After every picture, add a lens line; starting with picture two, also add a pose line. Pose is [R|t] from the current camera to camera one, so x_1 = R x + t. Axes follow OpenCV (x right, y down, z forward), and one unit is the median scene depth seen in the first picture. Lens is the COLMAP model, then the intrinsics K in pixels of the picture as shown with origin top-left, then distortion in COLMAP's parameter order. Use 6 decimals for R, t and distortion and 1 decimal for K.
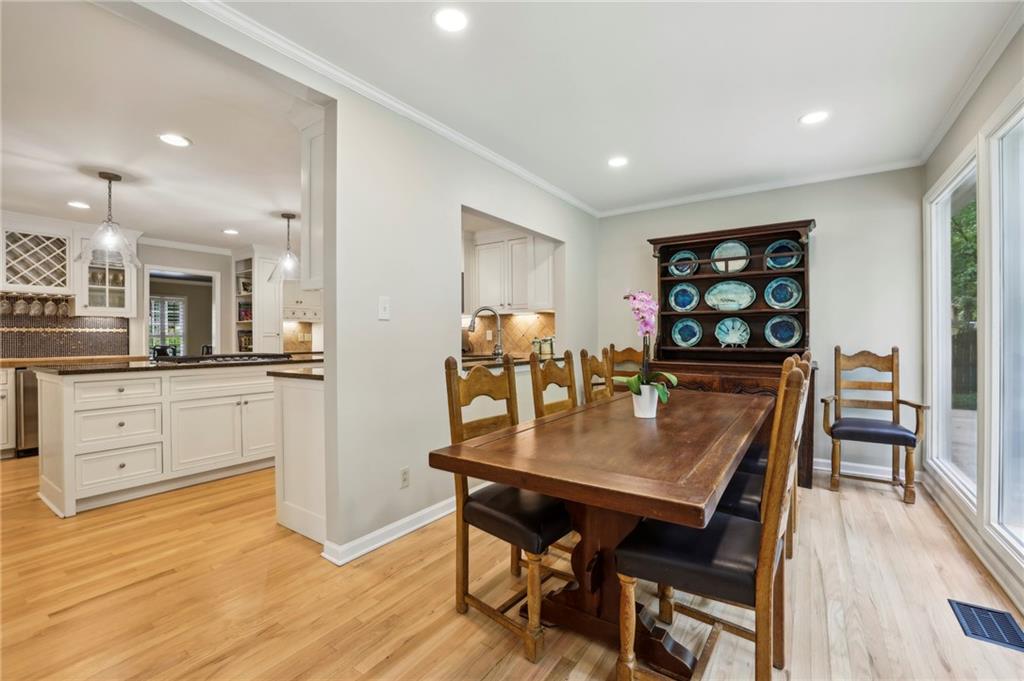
lens RADIAL K [[448.1, 0, 517.6], [0, 448.1, 336.8], [0, 0, 1]] dist [-0.024526, 0.005800]
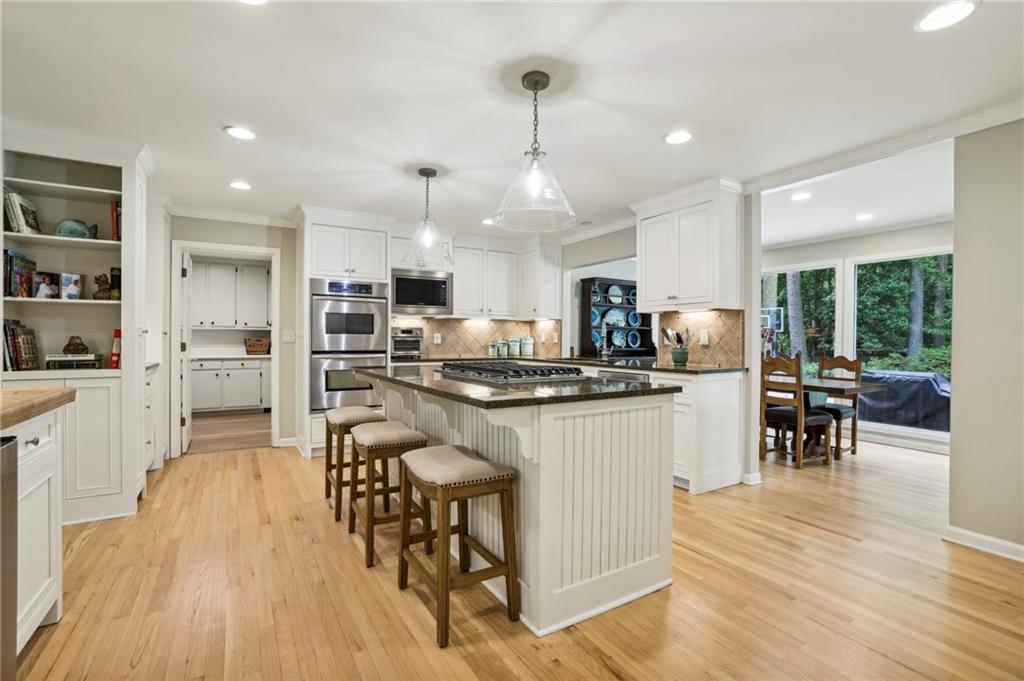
lens RADIAL K [[459.5, 0, 508.7], [0, 459.5, 341.3], [0, 0, 1]] dist [-0.033202, -0.000090]
pose [[0.423657, 0.008209, 0.905785, -1.103947], [-0.009203, 0.999946, -0.004758, 0.007645], [-0.905776, -0.006321, 0.423710, 0.550274]]
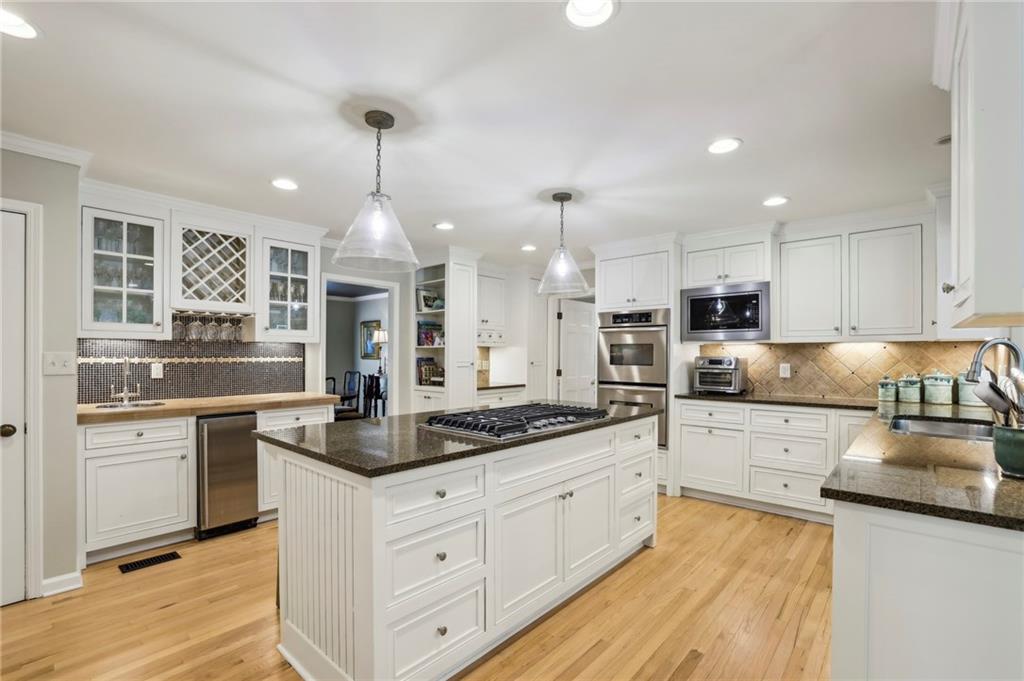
lens RADIAL K [[448.1, 0, 499.2], [0, 448.1, 353.2], [0, 0, 1]] dist [-0.024526, 0.005800]
pose [[0.991708, 0.009434, -0.128161, -0.516723], [-0.008865, 0.999948, 0.005003, -0.036998], [0.128202, -0.003826, 0.991741, 0.315643]]
